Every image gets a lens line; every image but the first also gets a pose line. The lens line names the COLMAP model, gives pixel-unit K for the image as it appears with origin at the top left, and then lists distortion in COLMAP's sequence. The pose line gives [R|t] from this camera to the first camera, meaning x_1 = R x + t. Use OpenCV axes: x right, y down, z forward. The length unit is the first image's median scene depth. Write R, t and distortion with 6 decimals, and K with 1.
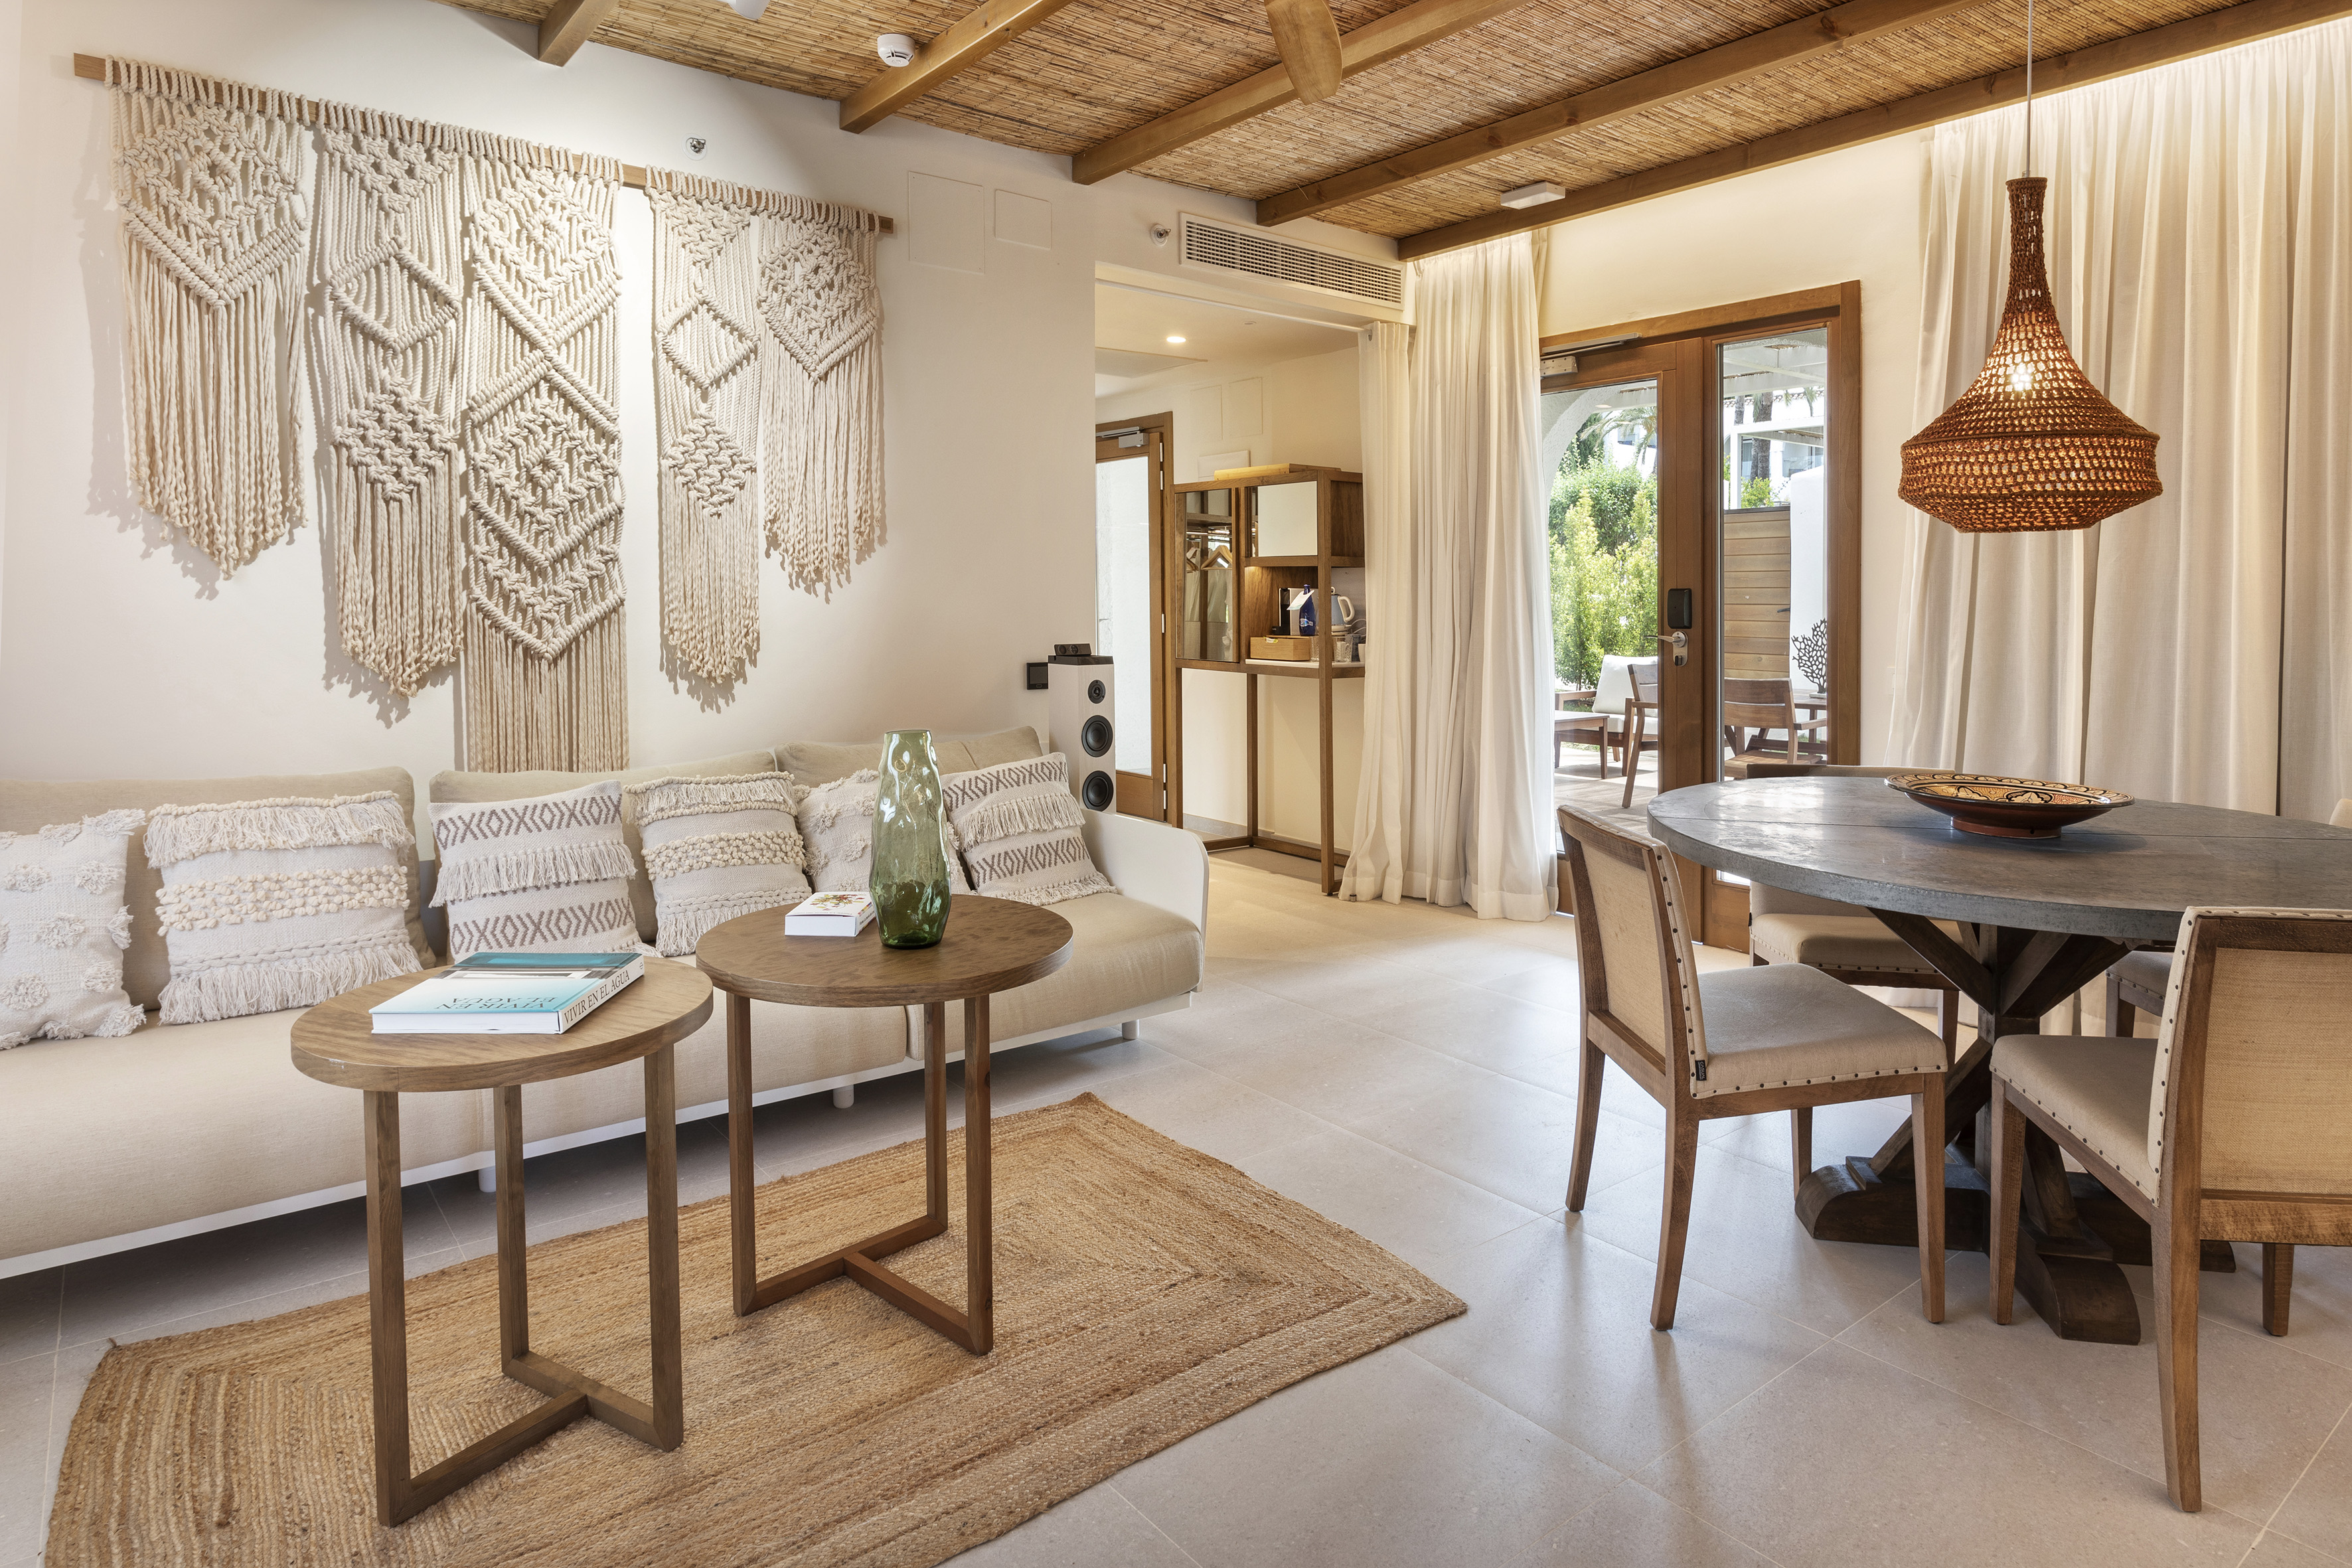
lens RADIAL K [[1481.7, 0, 1177.1], [0, 1481.7, 745.6], [0, 0, 1]] dist [0.002330, 0.005938]
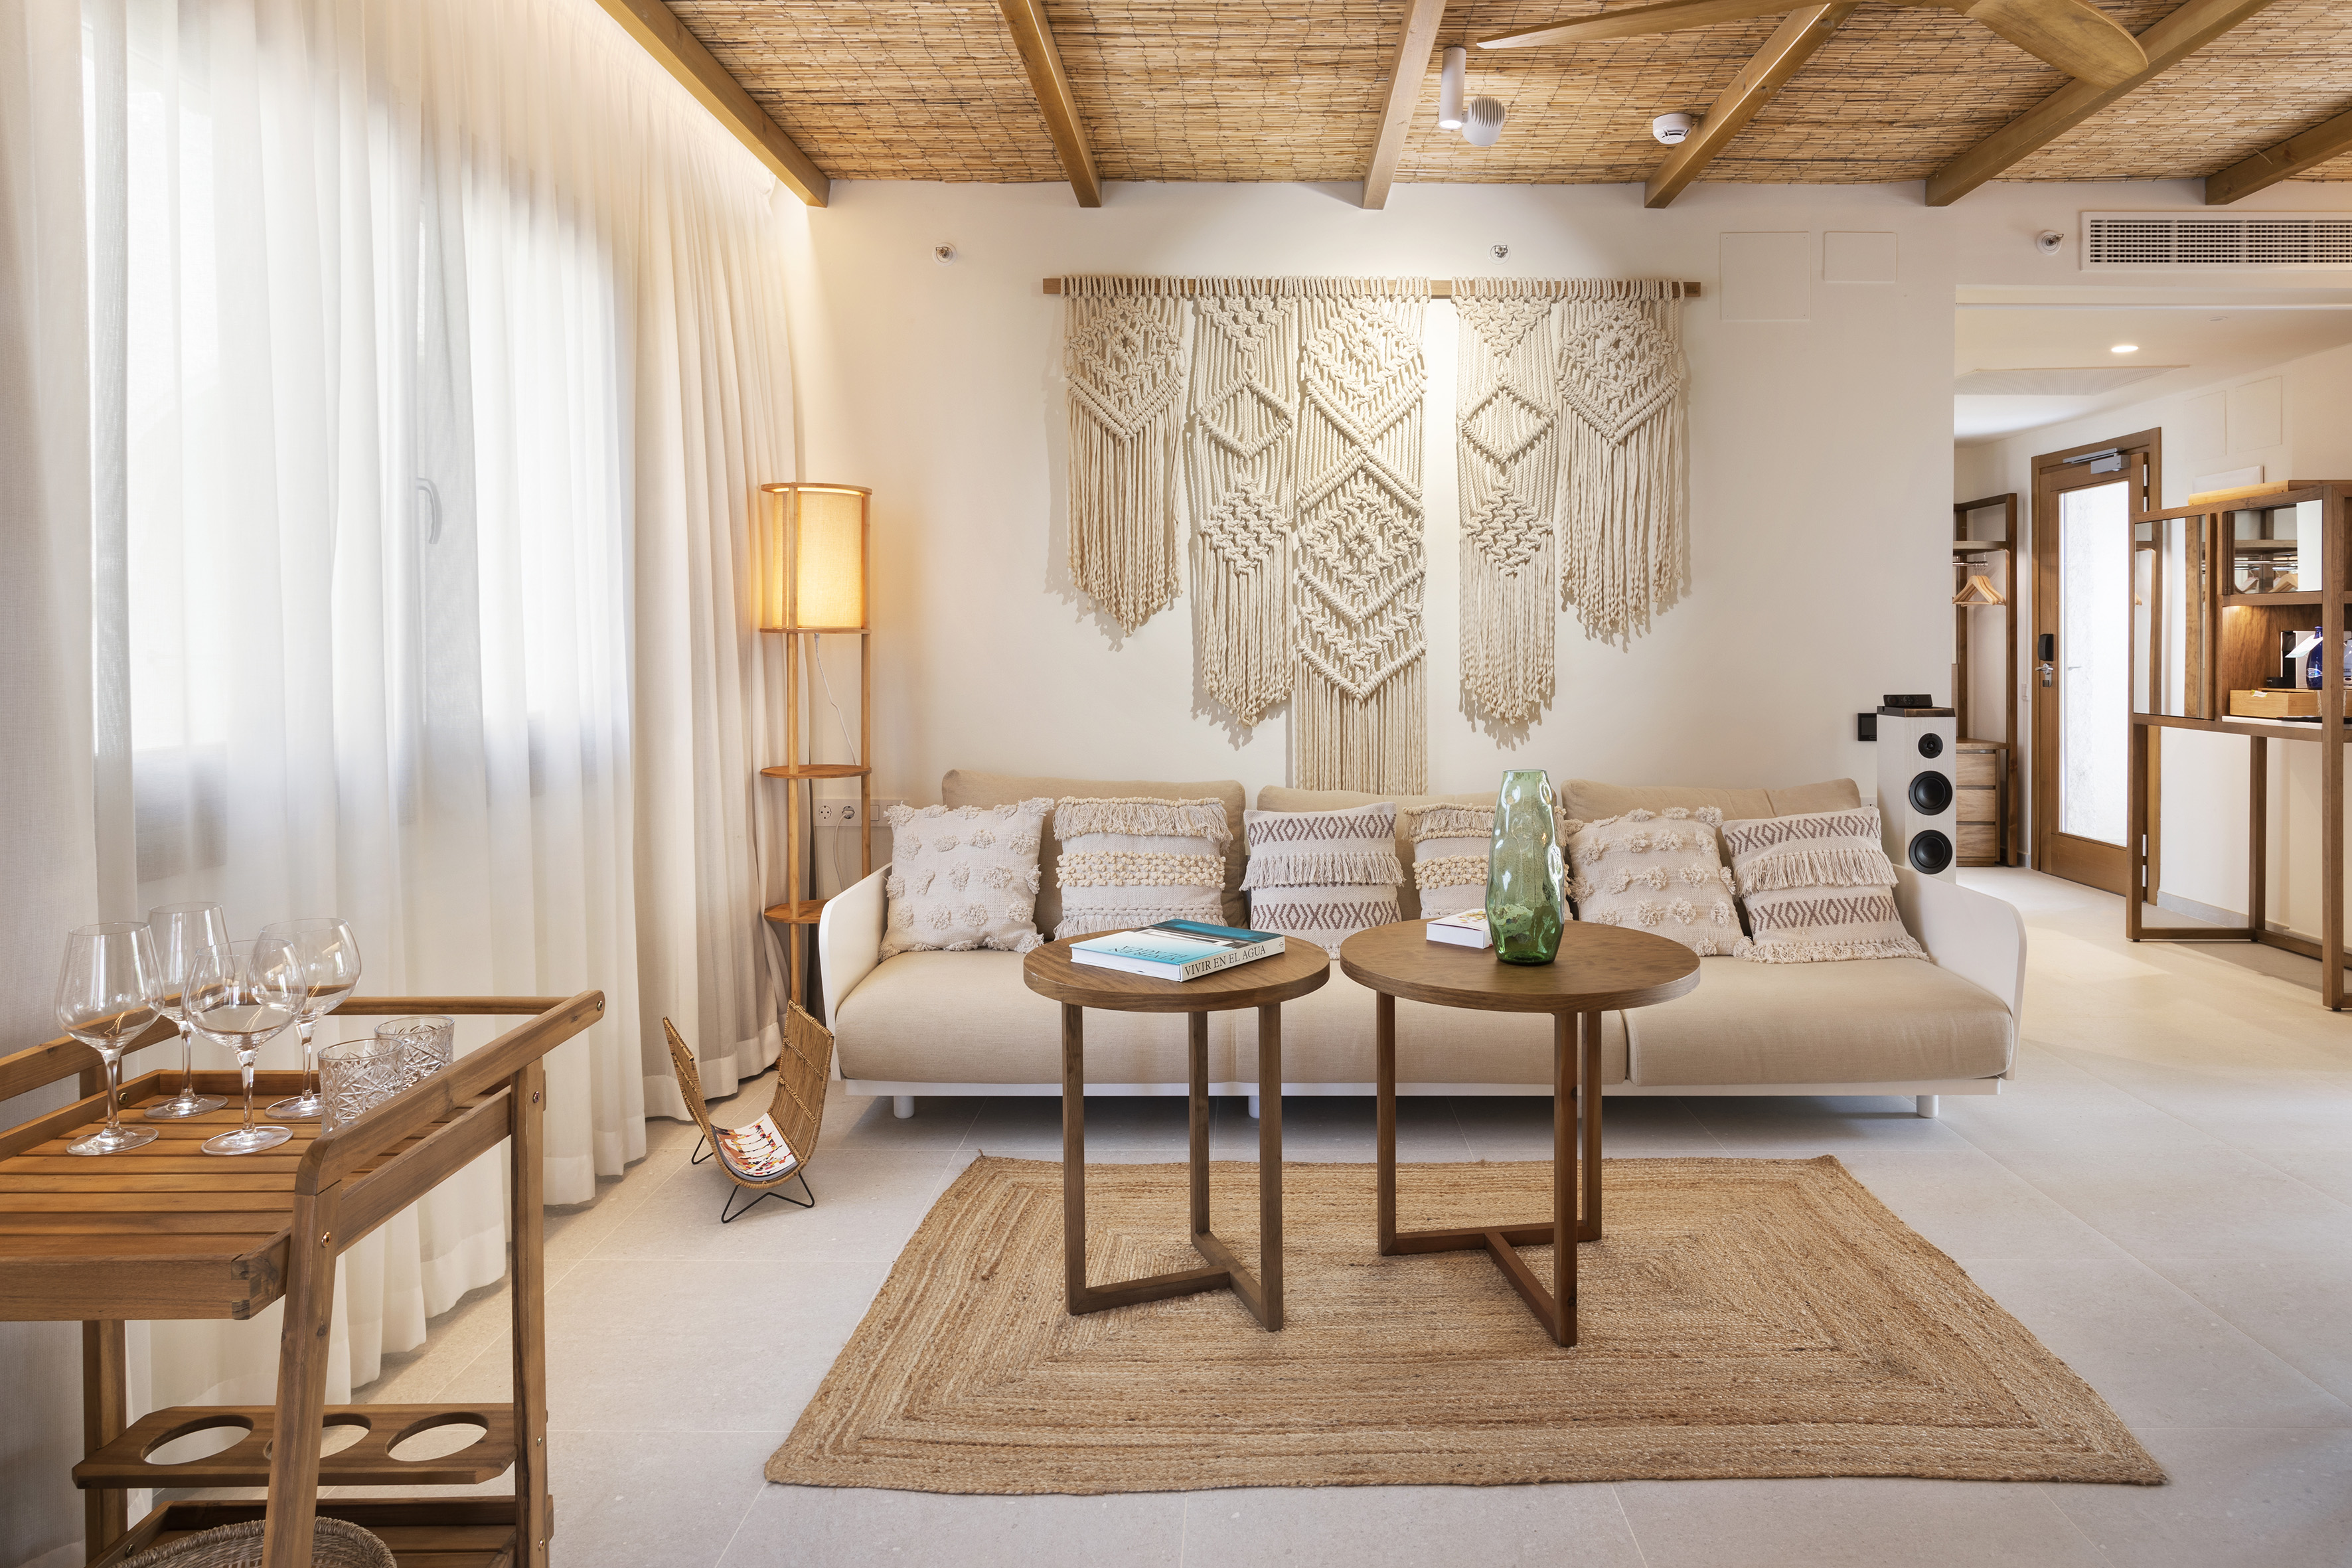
lens RADIAL K [[1412.8, 0, 1176.0], [0, 1412.8, 784.0], [0, 0, 1]] dist [-0.001839, 0.011787]
pose [[0.784387, 0.056229, -0.617717, 0.190059], [-0.056571, 0.998217, 0.019030, -0.003053], [0.617686, 0.020019, 0.786170, 0.001372]]
